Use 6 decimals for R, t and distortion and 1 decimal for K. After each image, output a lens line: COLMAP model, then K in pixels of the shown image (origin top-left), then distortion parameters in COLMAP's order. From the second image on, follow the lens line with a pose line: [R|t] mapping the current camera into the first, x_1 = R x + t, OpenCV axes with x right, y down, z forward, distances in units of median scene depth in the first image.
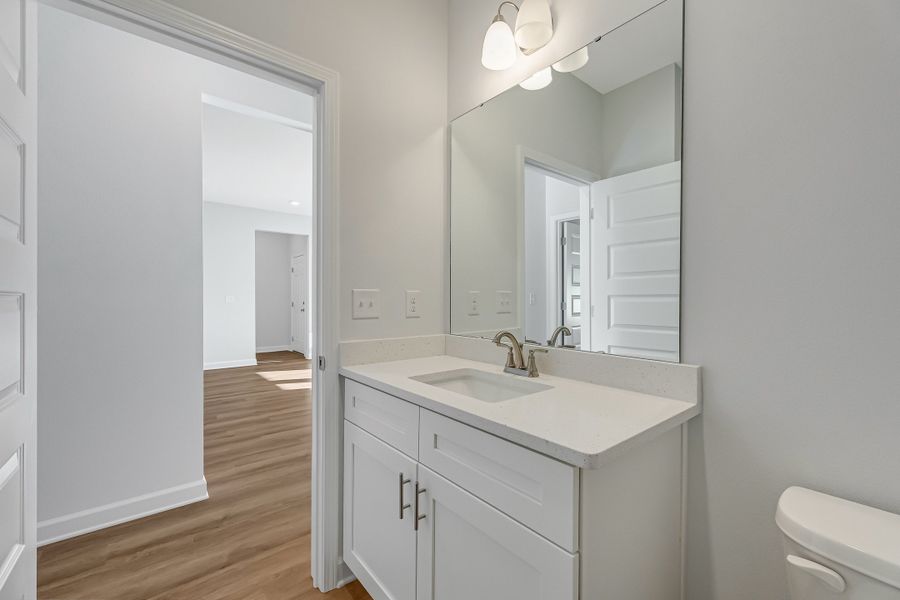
lens RADIAL K [[377.6, 0, 453.2], [0, 377.6, 300.4], [0, 0, 1]] dist [0.015375, -0.000125]
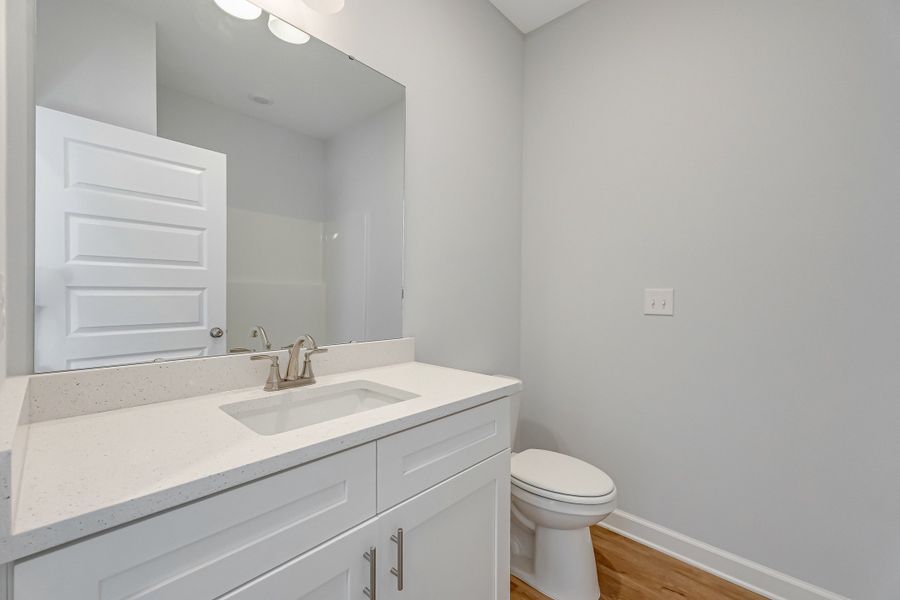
lens RADIAL K [[384.5, 0, 450.8], [0, 384.5, 294.0], [0, 0, 1]] dist [-0.002120, -0.000083]
pose [[-0.115211, -0.011550, 0.993274, -0.711039], [0.001772, 0.999928, 0.011833, -0.013427], [-0.993339, 0.003123, -0.115183, 0.782351]]
